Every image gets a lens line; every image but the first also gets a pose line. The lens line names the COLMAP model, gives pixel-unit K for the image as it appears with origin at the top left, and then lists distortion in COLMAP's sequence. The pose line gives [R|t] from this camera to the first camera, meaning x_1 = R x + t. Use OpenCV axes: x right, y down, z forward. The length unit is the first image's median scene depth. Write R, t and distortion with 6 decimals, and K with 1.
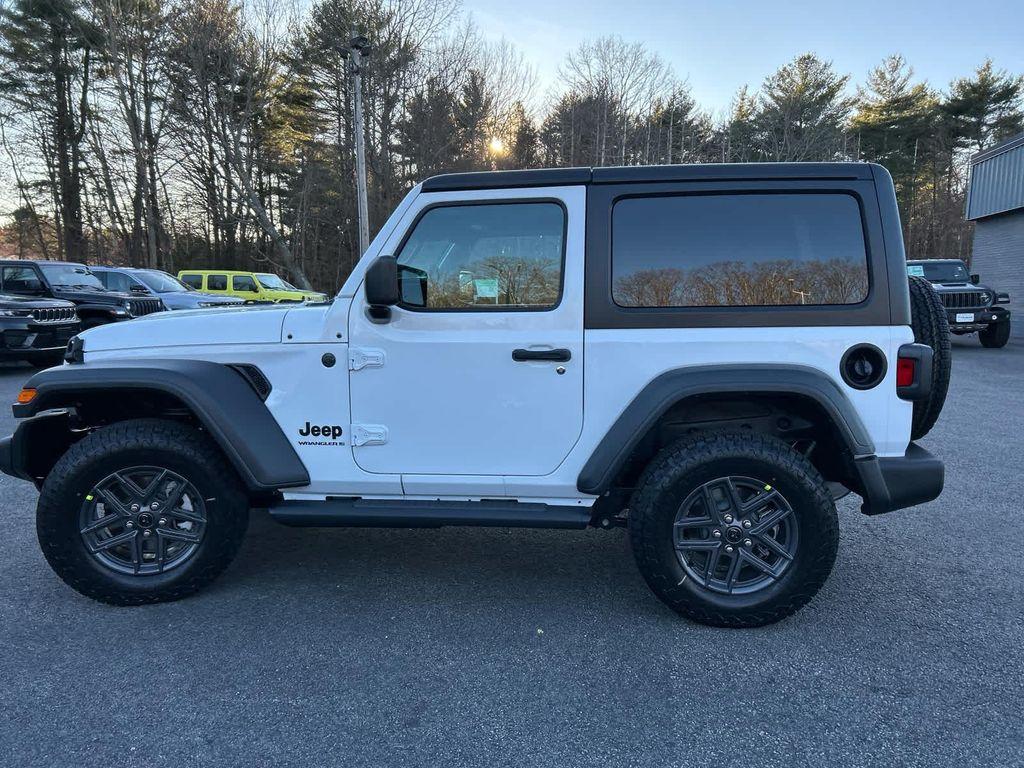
lens RADIAL K [[768.6, 0, 520.5], [0, 768.6, 390.8], [0, 0, 1]] dist [0.055097, -0.057605]
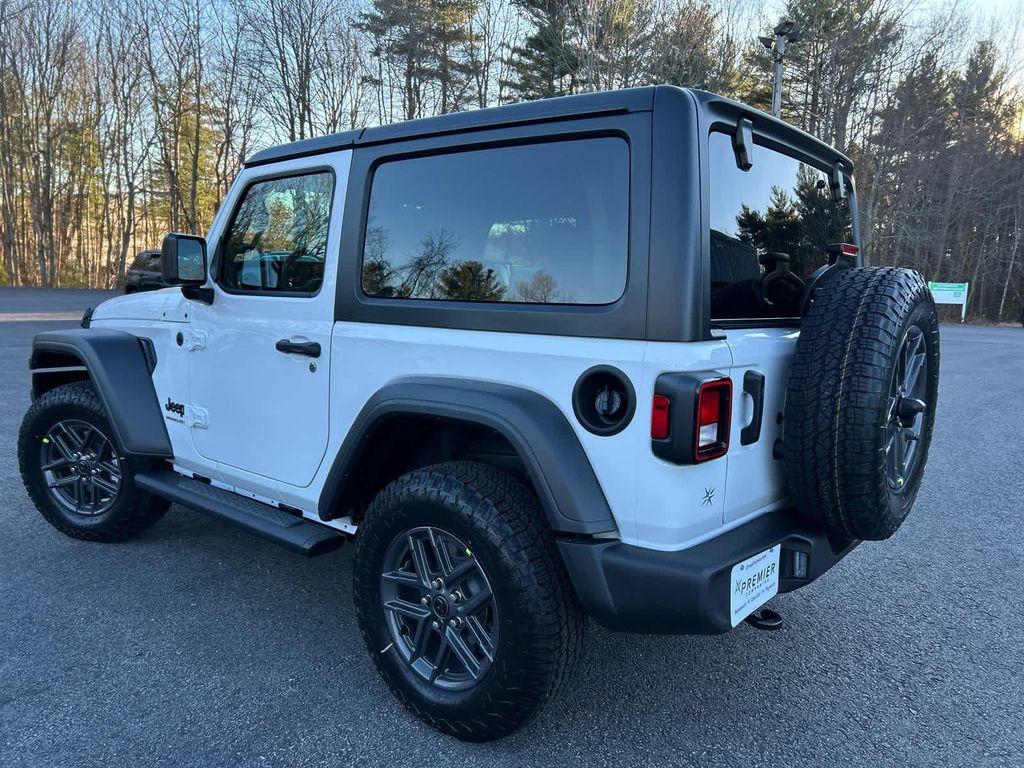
lens RADIAL K [[768.6, 0, 517.9], [0, 768.6, 389.3], [0, 0, 1]] dist [0.055097, -0.057605]
pose [[0.830964, 0.100741, -0.547128, 0.681049], [-0.102679, 0.994344, 0.027139, -0.046858], [0.546768, 0.033627, 0.836609, 0.385730]]
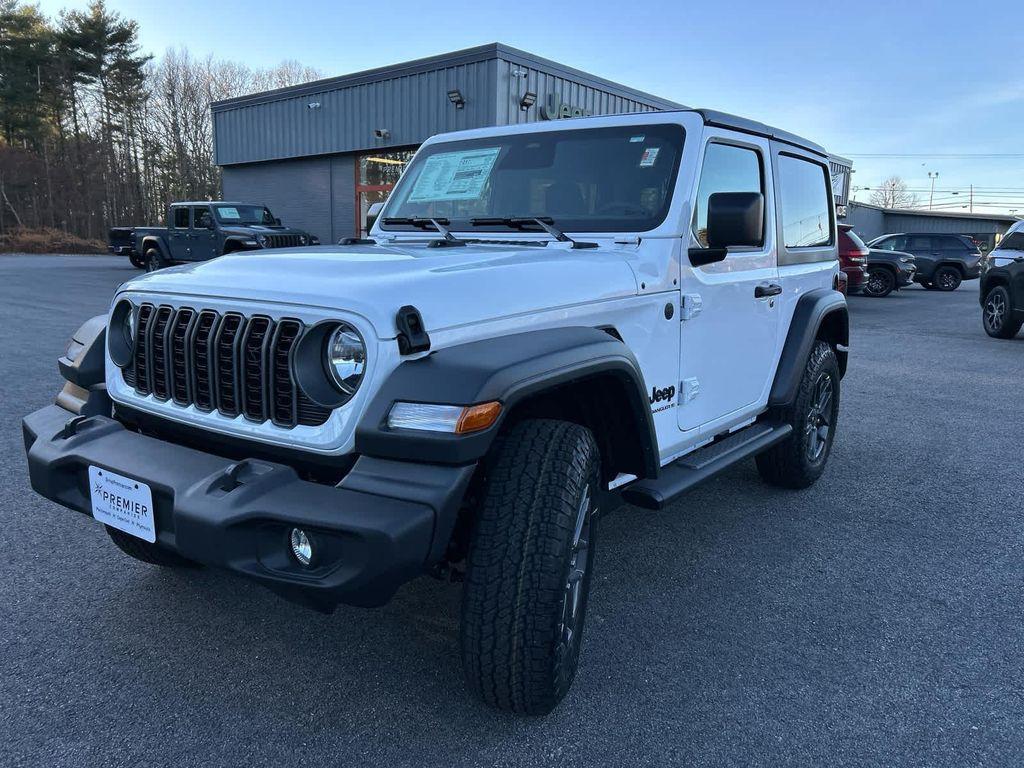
lens RADIAL K [[768.6, 0, 523.1], [0, 768.6, 384.6], [0, 0, 1]] dist [0.055097, -0.057605]
pose [[0.511185, -0.152033, 0.845917, -1.059624], [0.094900, 0.988196, 0.120257, -0.076534], [-0.854216, 0.018804, 0.519579, 0.686738]]
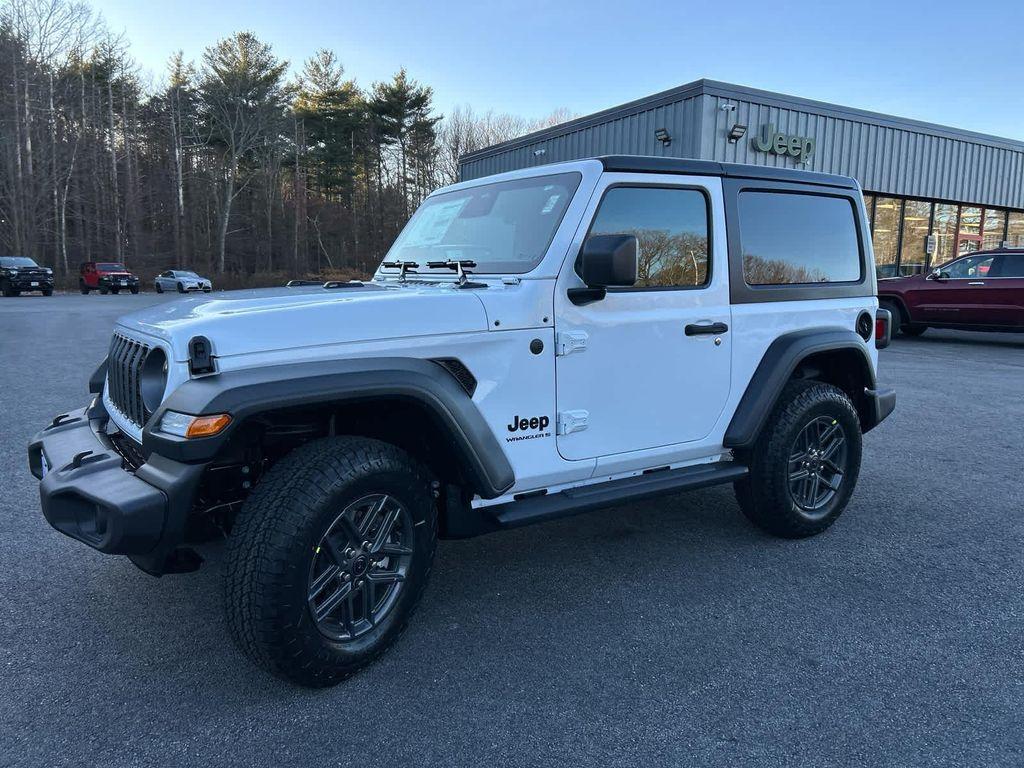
lens RADIAL K [[768.6, 0, 516.7], [0, 768.6, 381.8], [0, 0, 1]] dist [0.055097, -0.057605]
pose [[0.771322, -0.088986, 0.630193, -0.841779], [0.078956, 0.995907, 0.043989, -0.039190], [-0.631528, 0.015828, 0.775191, 0.299175]]
